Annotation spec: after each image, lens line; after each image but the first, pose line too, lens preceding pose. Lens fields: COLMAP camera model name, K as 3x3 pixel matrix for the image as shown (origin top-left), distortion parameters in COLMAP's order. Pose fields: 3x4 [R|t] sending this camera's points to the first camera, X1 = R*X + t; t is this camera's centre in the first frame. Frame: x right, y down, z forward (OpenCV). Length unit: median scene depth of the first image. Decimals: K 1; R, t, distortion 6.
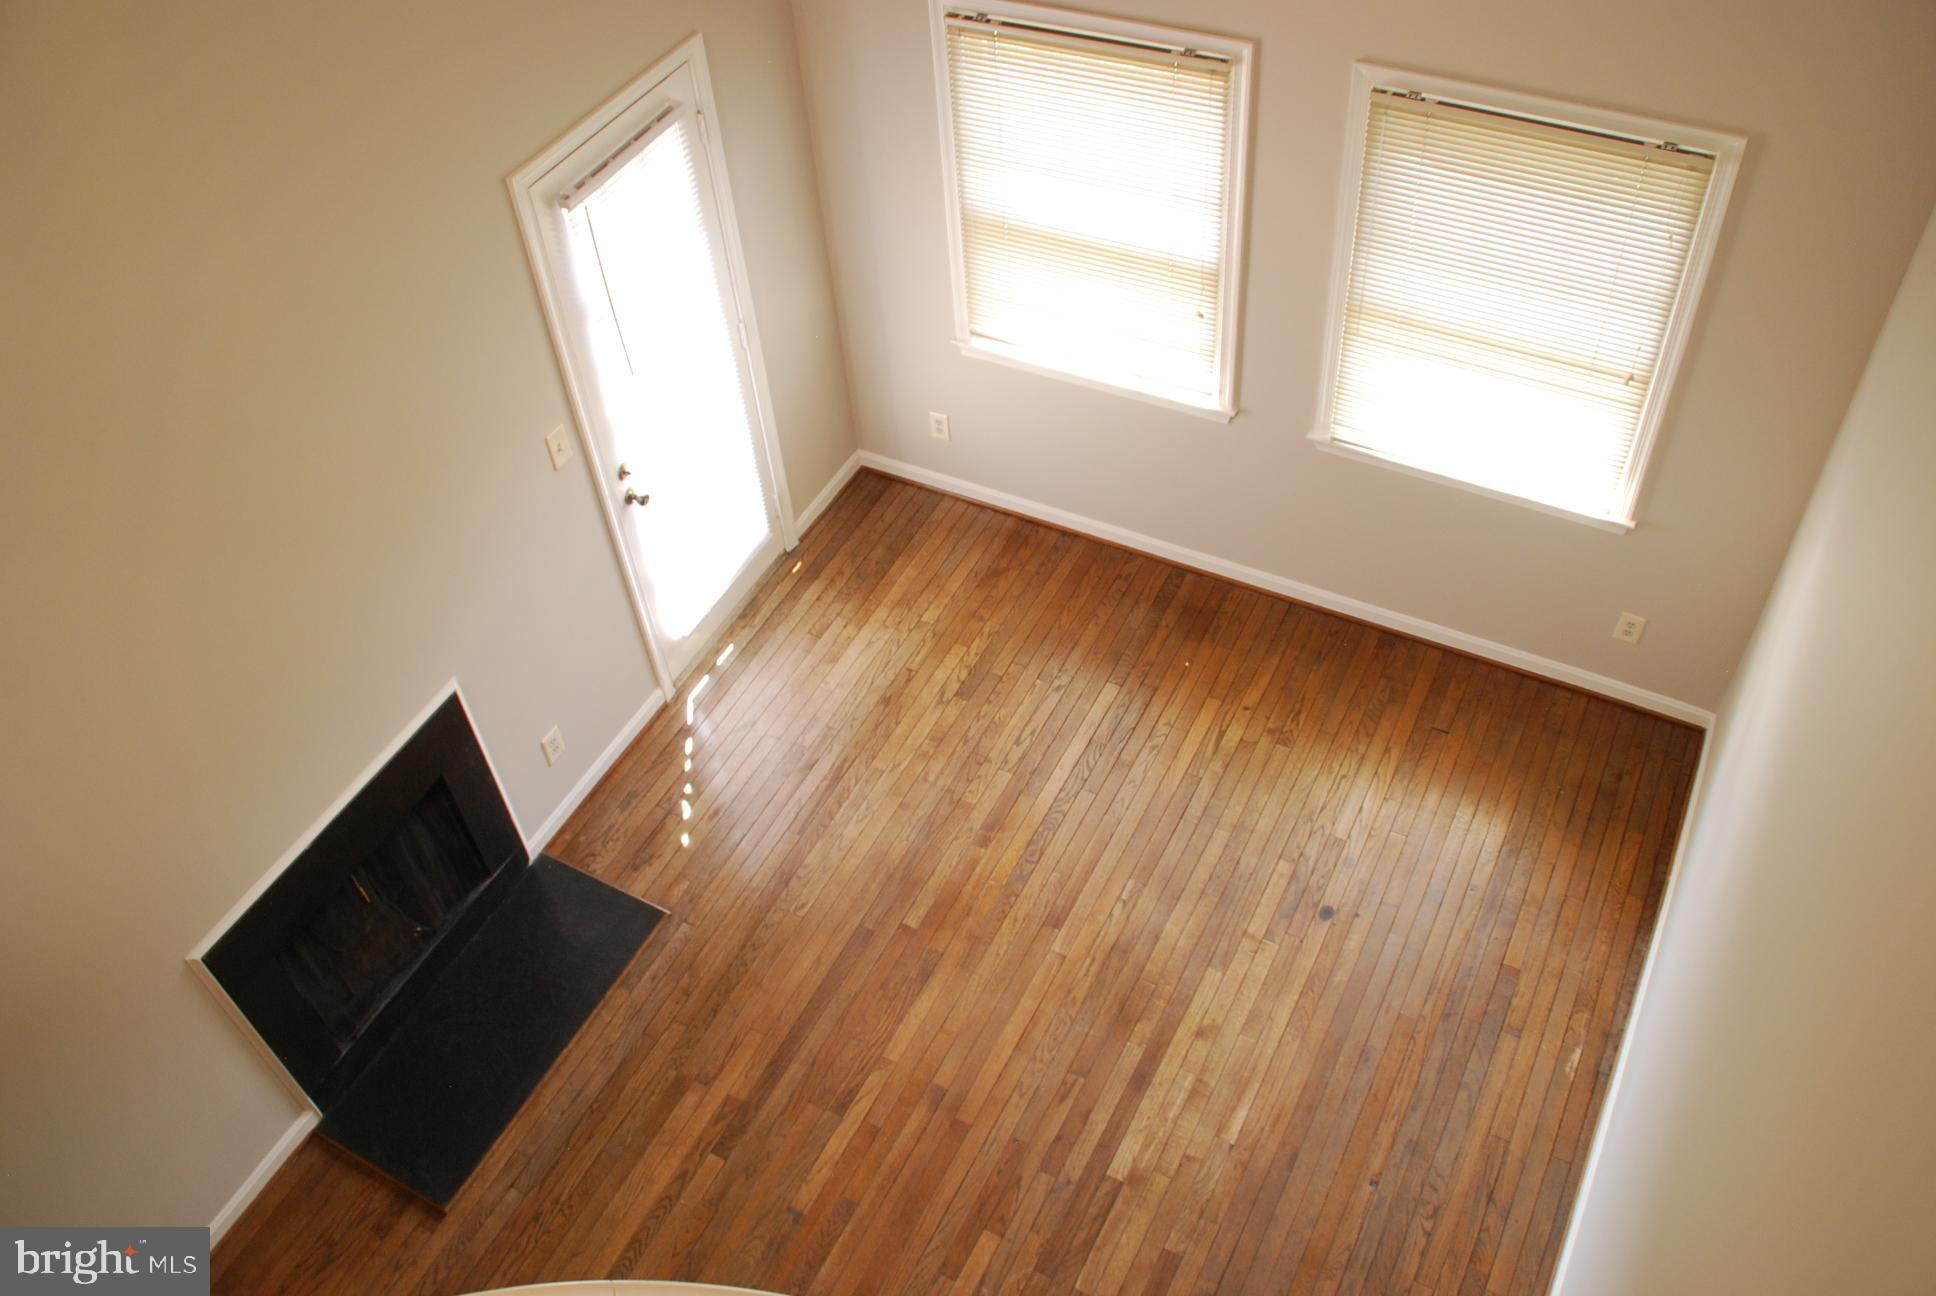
lens RADIAL K [[1590.7, 0, 968.0], [0, 1590.7, 648.0], [0, 0, 1]] dist [-0.120525, 0.001125]
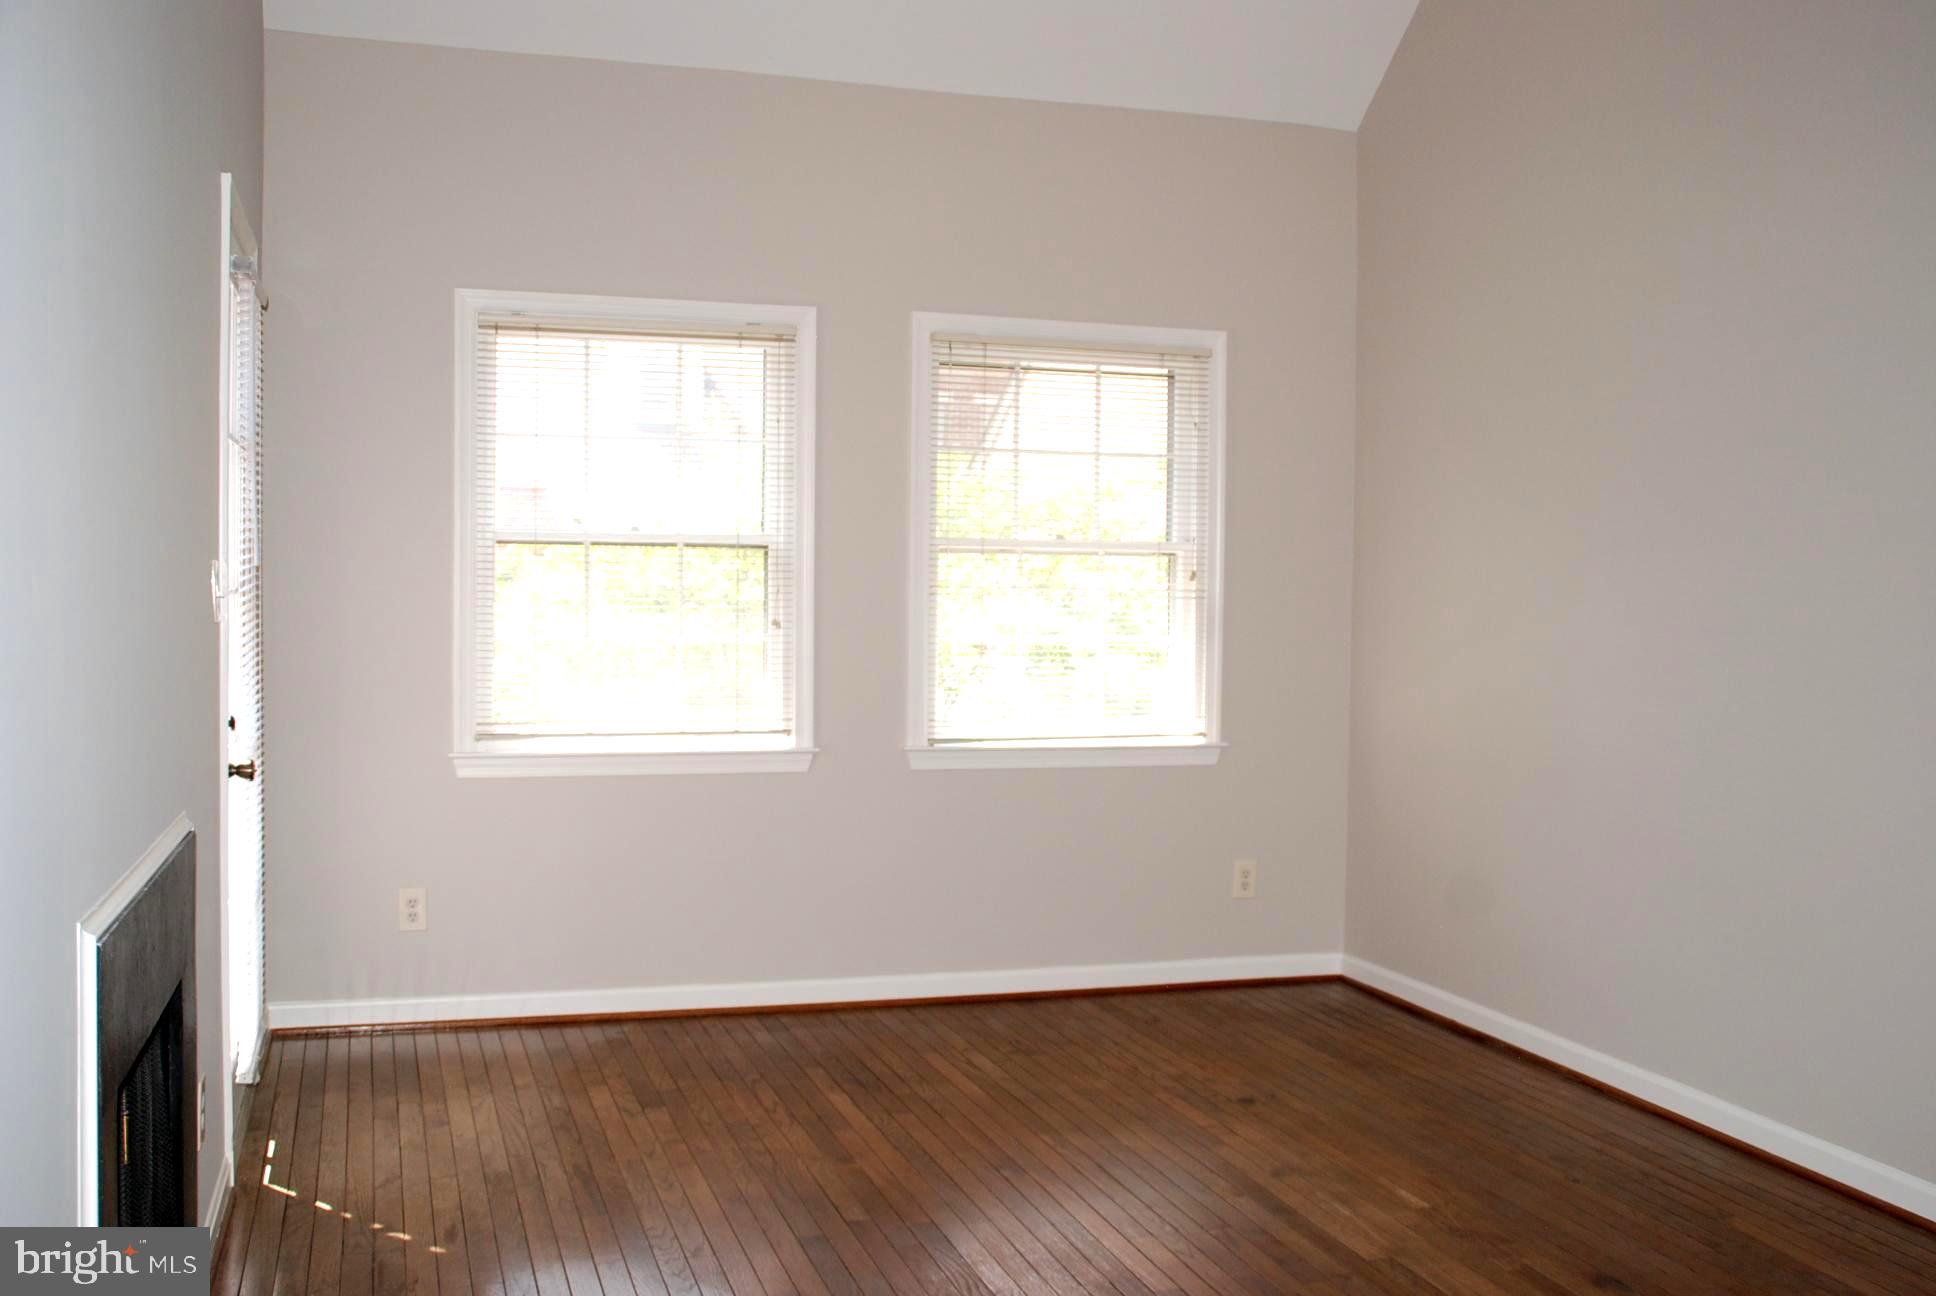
lens RADIAL K [[1880.9, 0, 968.0], [0, 1880.9, 648.0], [0, 0, 1]] dist [-0.016846, -0.007090]
pose [[0.703556, 0.044166, 0.709266, -0.526613], [0.479704, 0.706847, -0.519857, 0.403018], [-0.524303, 0.705986, 0.476120, 0.410548]]
